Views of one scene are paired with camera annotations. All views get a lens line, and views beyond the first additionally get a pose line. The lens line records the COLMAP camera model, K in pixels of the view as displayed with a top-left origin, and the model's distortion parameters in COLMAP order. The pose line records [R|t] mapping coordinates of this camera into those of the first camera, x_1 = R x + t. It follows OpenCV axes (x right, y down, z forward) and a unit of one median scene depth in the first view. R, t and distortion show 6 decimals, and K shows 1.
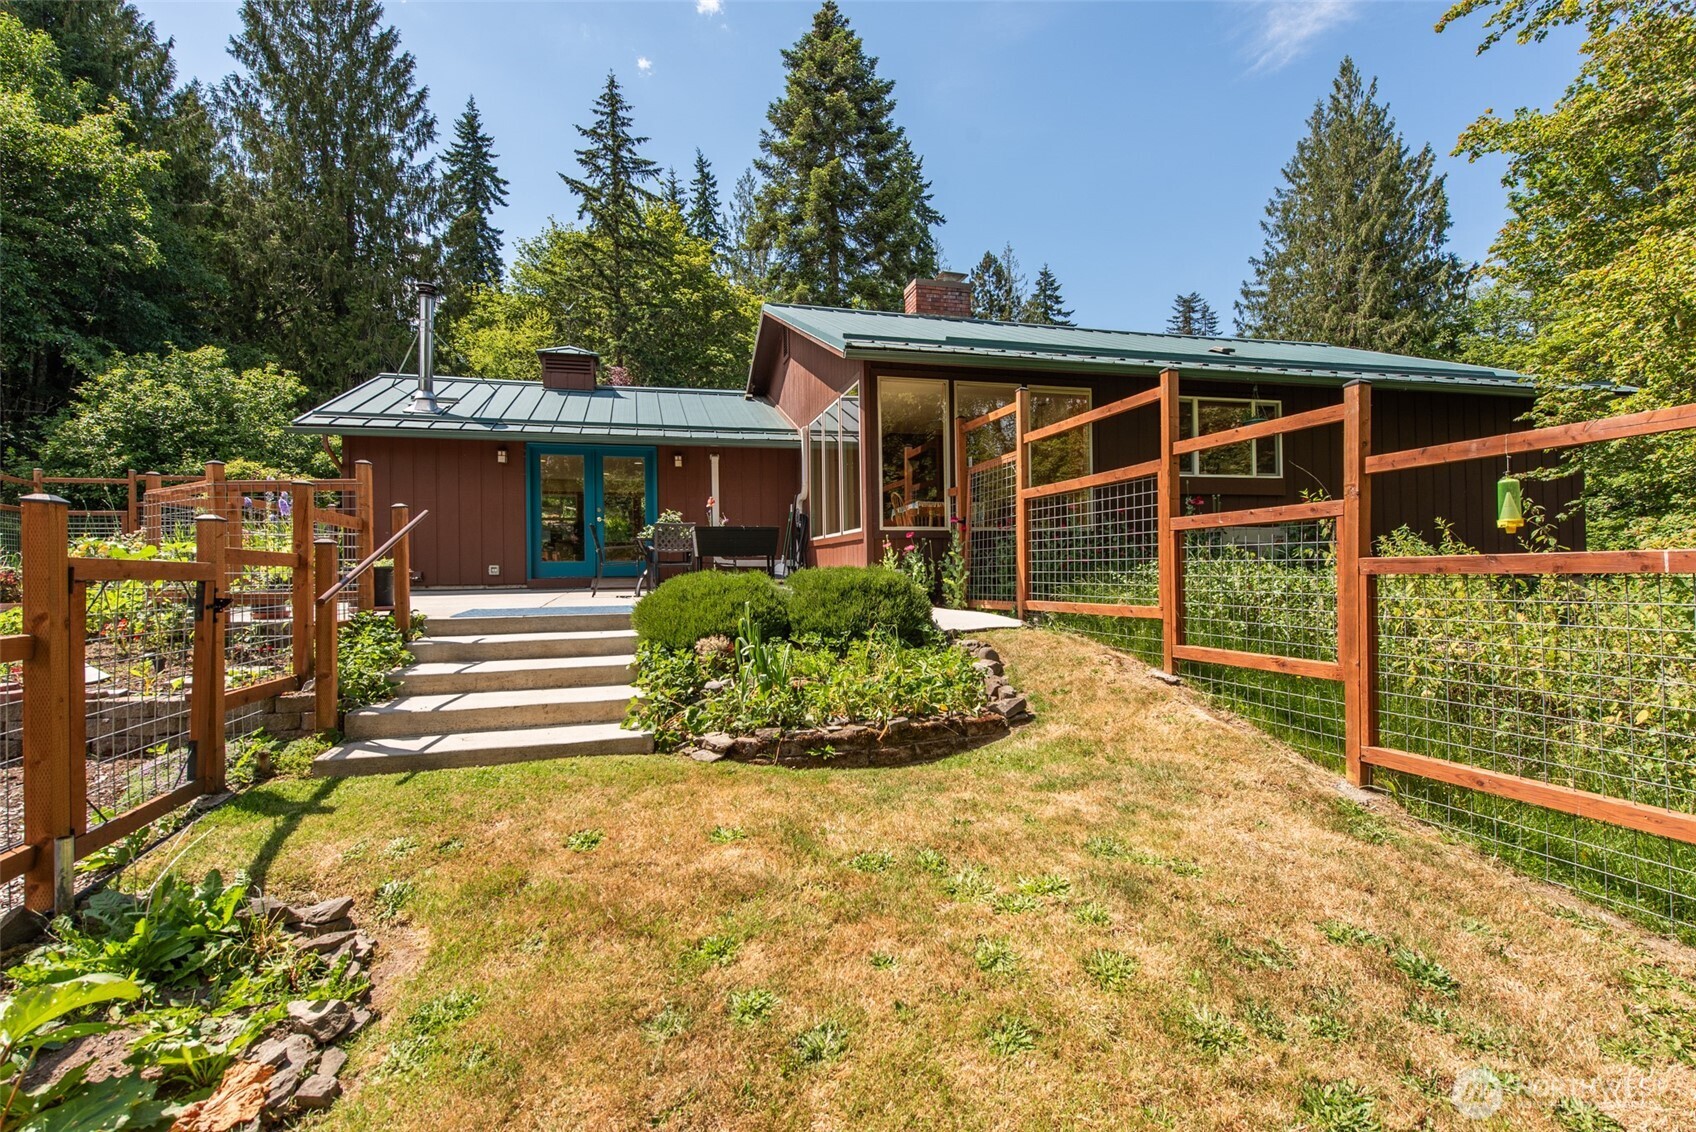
lens RADIAL K [[743.5, 0, 842.7], [0, 743.5, 569.7], [0, 0, 1]] dist [0.012374, -0.002430]
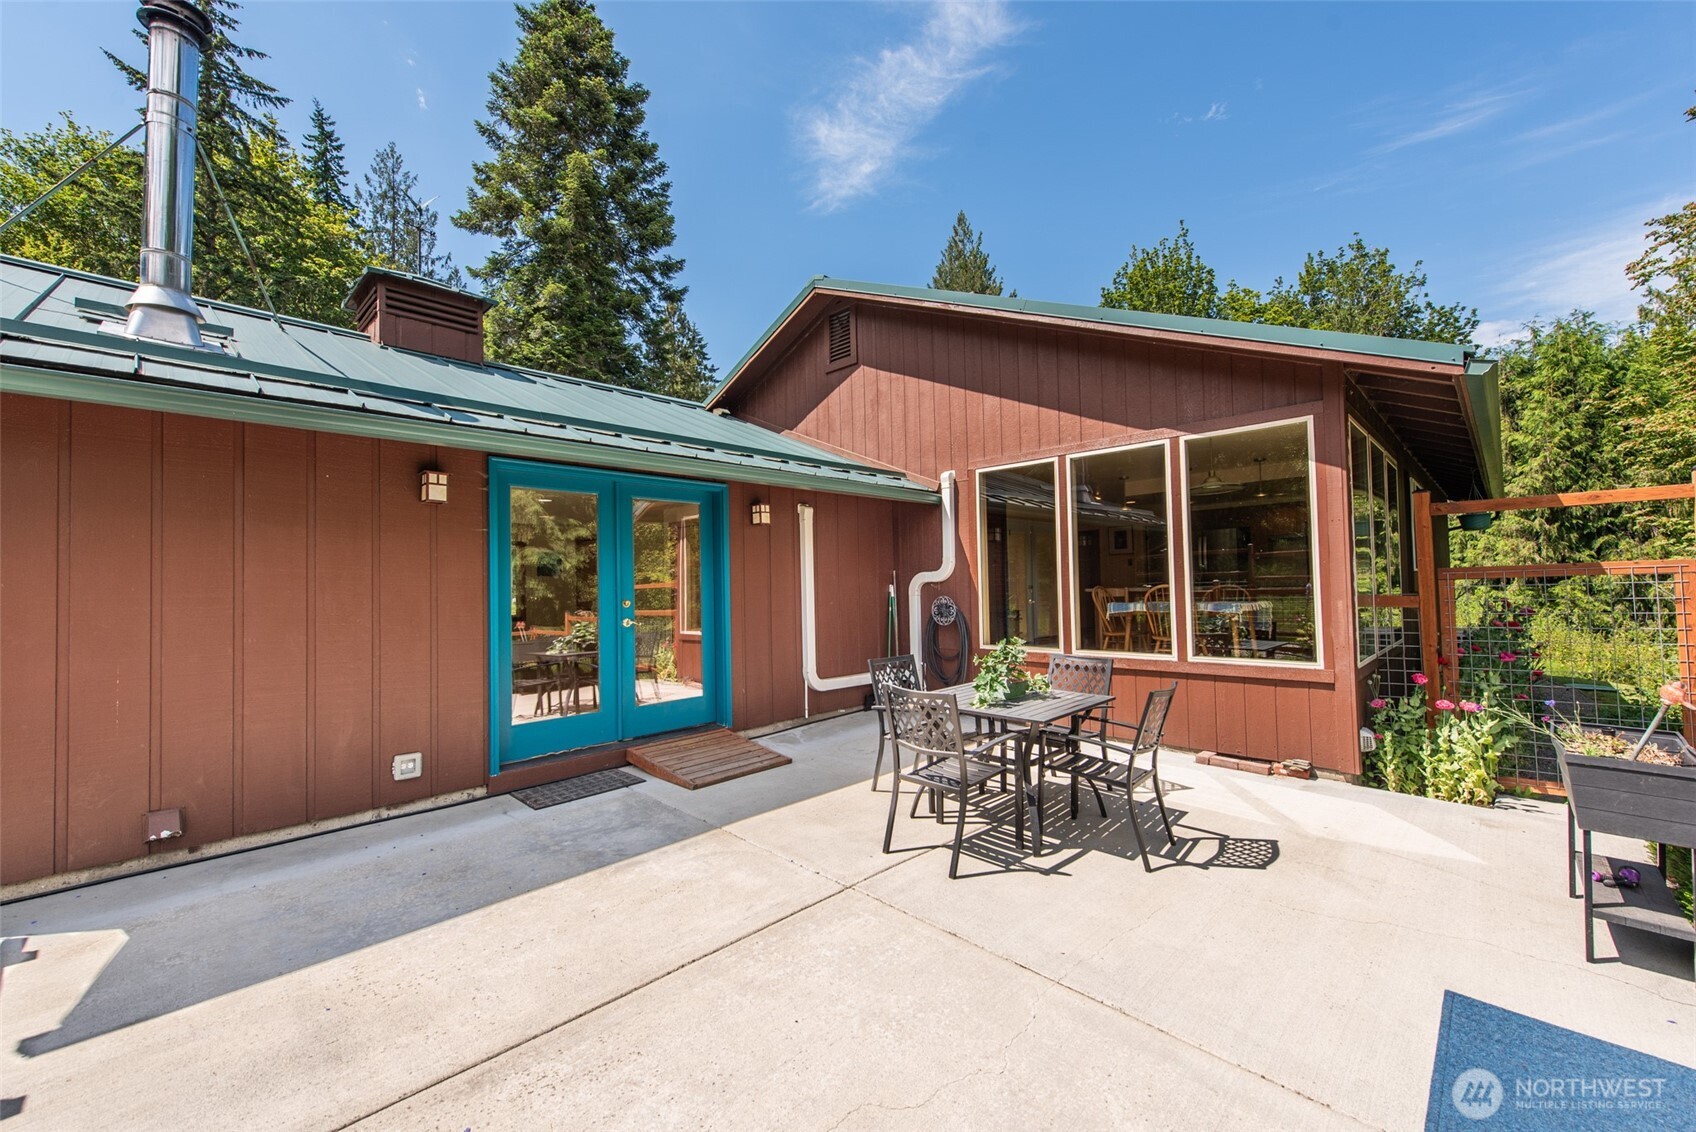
lens RADIAL K [[666.2, 0, 839.4], [0, 666.2, 566.8], [0, 0, 1]] dist [0.017220, -0.004048]
pose [[0.863101, 0.011612, 0.504898, -0.096298], [0.008987, 0.999224, -0.038344, -0.019365], [-0.504951, 0.037632, 0.862327, 0.121759]]
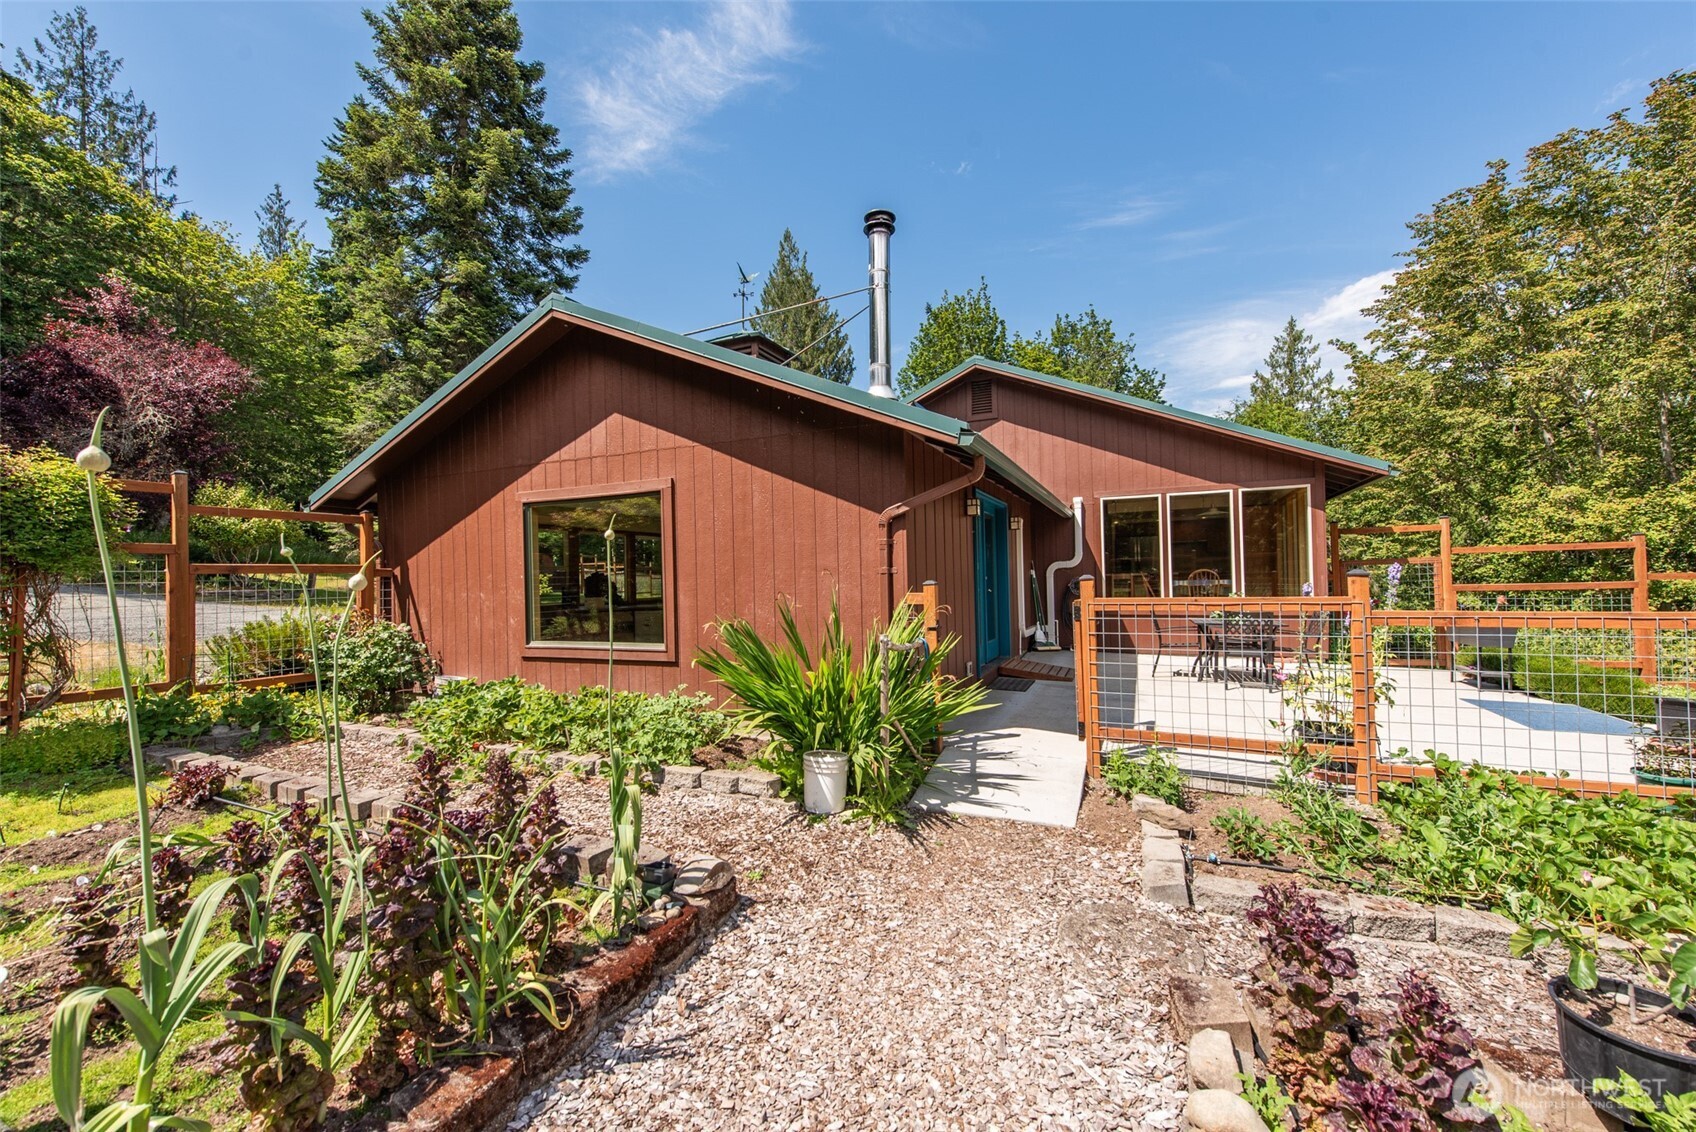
lens RADIAL K [[666.2, 0, 839.4], [0, 666.2, 571.9], [0, 0, 1]] dist [0.017220, -0.004048]
pose [[0.639039, 0.008151, 0.769131, -0.219382], [0.013546, 0.999670, -0.021849, -0.015964], [-0.769055, 0.024381, 0.638717, 0.147254]]
